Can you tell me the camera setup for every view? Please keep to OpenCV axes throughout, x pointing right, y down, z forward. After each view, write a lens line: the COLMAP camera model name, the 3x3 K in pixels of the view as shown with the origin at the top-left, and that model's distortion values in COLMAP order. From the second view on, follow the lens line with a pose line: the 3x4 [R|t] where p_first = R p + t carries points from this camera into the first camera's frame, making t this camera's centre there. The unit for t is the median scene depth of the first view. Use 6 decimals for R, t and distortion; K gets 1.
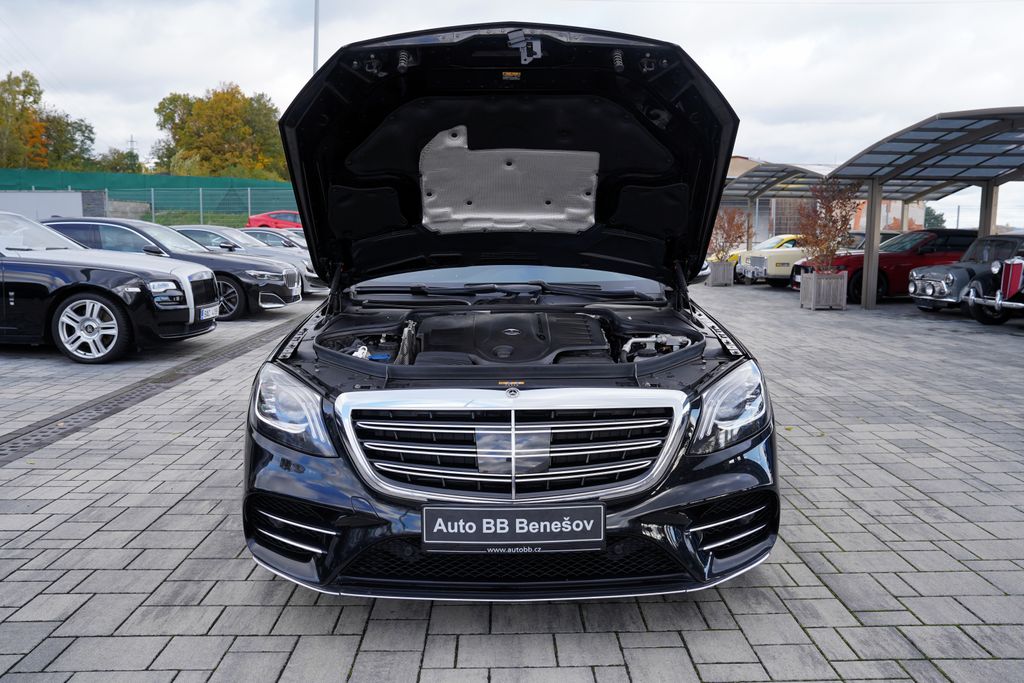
lens RADIAL K [[799.0, 0, 512.0], [0, 799.0, 341.5], [0, 0, 1]] dist [-0.069223, 0.078868]
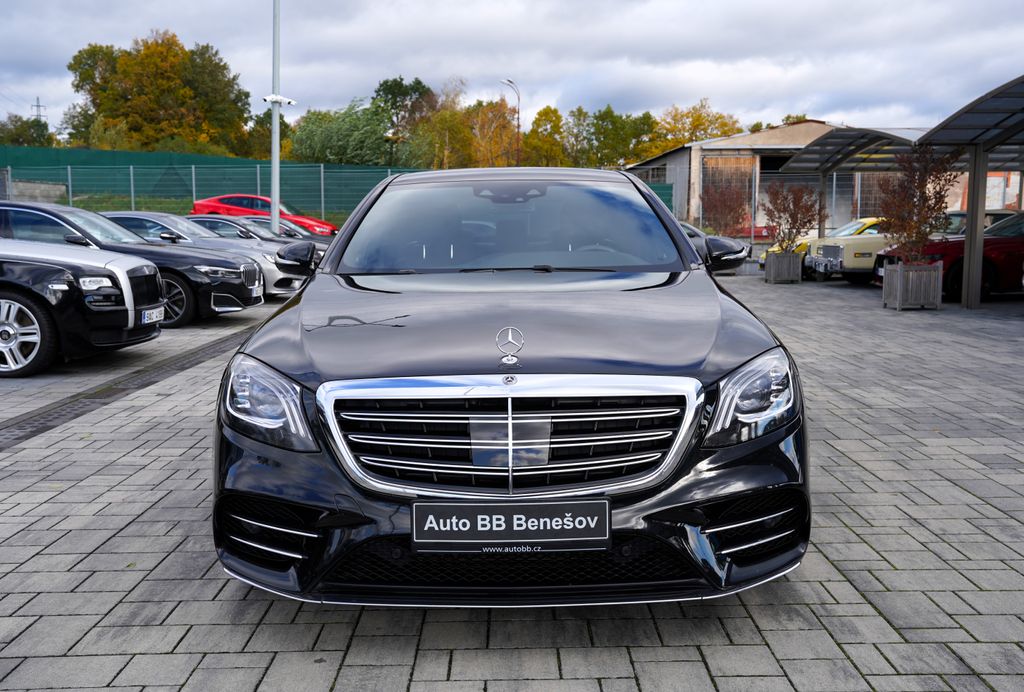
lens RADIAL K [[1014.3, 0, 515.6], [0, 1014.3, 355.9], [0, 0, 1]] dist [-0.032710, 0.156648]
pose [[0.999913, -0.007079, -0.011117, 0.018557], [0.007042, 0.999969, -0.003397, 0.037244], [0.011141, 0.003318, 0.999932, -0.143748]]
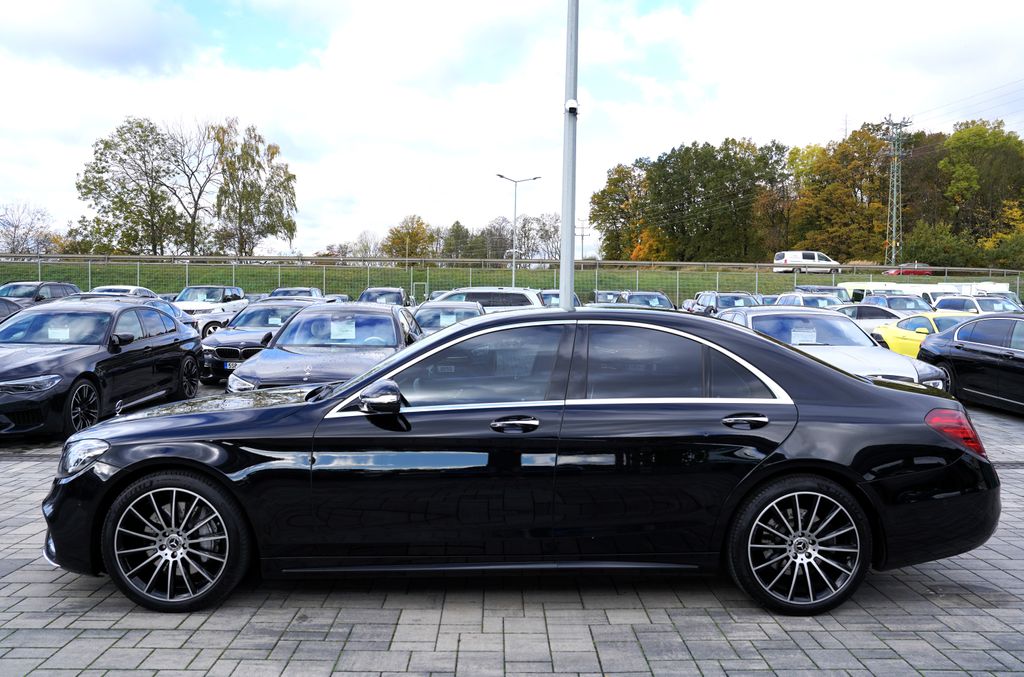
lens RADIAL K [[802.9, 0, 512.0], [0, 802.9, 338.5], [0, 0, 1]] dist [-0.082182, 0.086228]
pose [[-0.003666, 0.033322, -0.999438, 1.747557], [-0.146274, 0.988677, 0.033500, -0.313899], [0.989237, 0.146315, 0.001250, 1.753504]]
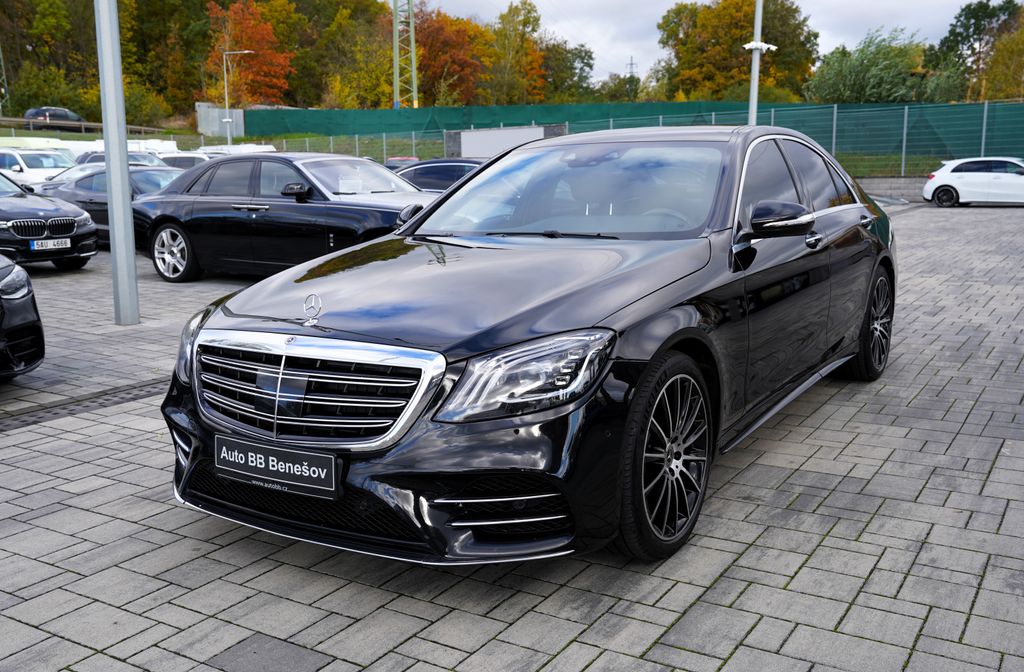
lens RADIAL K [[960.4, 0, 492.8], [0, 960.4, 347.1], [0, 0, 1]] dist [-0.015693, 0.095459]
pose [[0.825208, 0.076755, -0.559589, 0.820276], [-0.046685, 0.996603, 0.067851, -0.021037], [0.562896, -0.029867, 0.825988, 0.093732]]
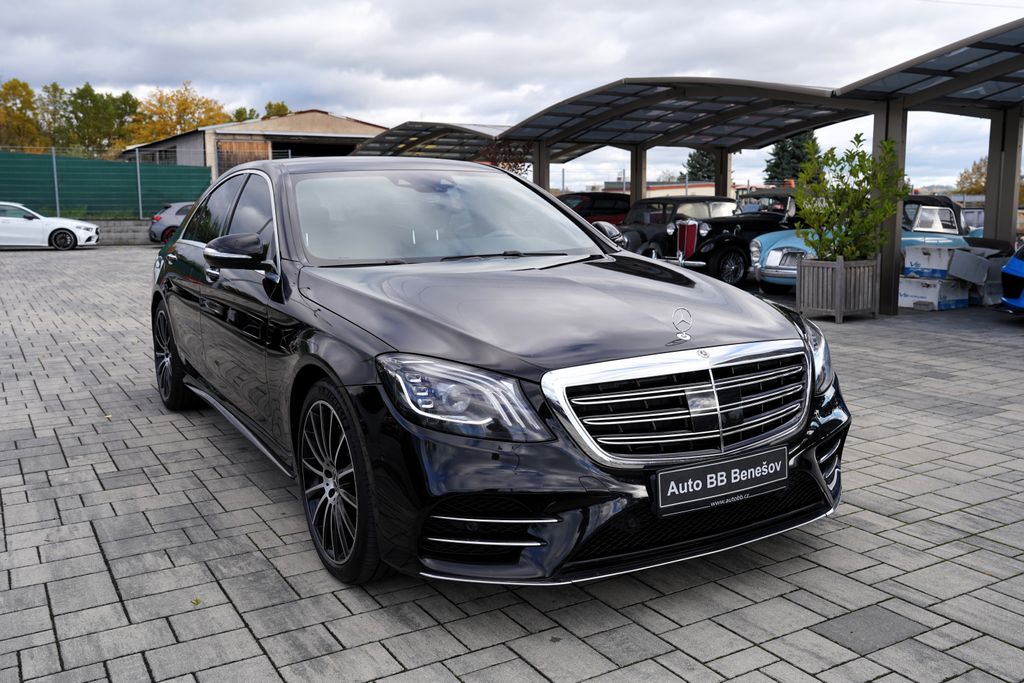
lens RADIAL K [[939.2, 0, 532.5], [0, 939.2, 339.4], [0, 0, 1]] dist [-0.052743, 0.147578]
pose [[0.864171, -0.082267, 0.496428, -0.703805], [0.075989, 0.996567, 0.032870, -0.008966], [-0.497427, 0.009318, 0.867456, 0.044988]]
